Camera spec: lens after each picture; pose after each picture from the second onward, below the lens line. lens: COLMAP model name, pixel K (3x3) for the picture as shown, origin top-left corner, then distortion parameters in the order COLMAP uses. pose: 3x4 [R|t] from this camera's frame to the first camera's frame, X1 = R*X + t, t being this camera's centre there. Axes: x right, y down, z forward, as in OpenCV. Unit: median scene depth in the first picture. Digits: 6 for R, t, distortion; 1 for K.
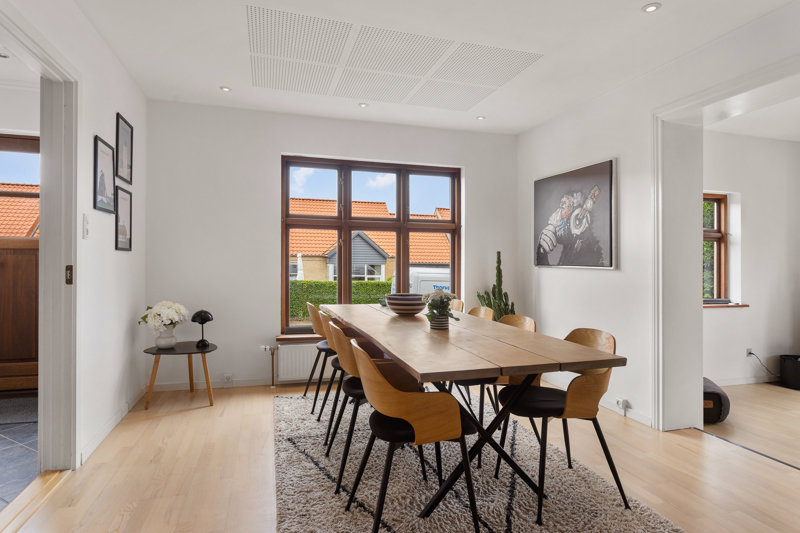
lens RADIAL K [[455.9, 0, 400.0], [0, 455.9, 266.5], [0, 0, 1]] dist [-0.084208, 0.106949]
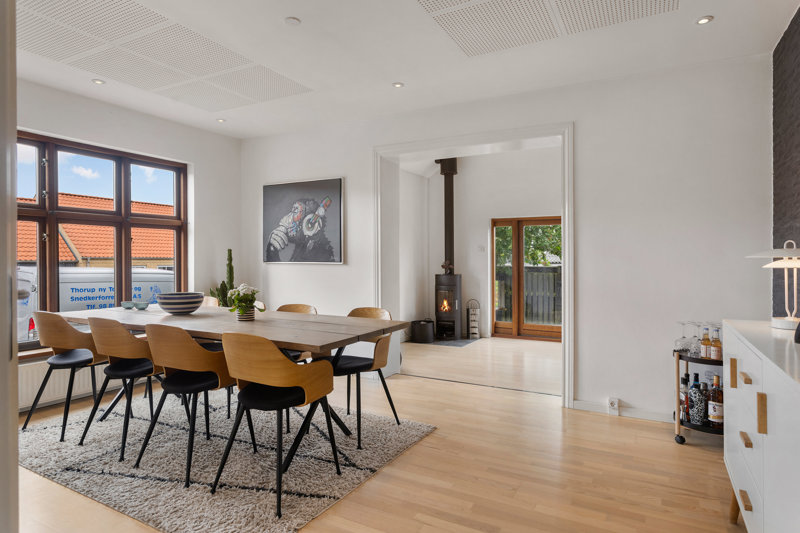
lens RADIAL K [[470.5, 0, 400.0], [0, 470.5, 266.5], [0, 0, 1]] dist [-0.002340, 0.000039]
pose [[0.715857, -0.020894, 0.697934, -0.303026], [0.014081, 0.999781, 0.015488, -0.005091], [-0.698105, -0.001259, 0.715995, -0.062073]]
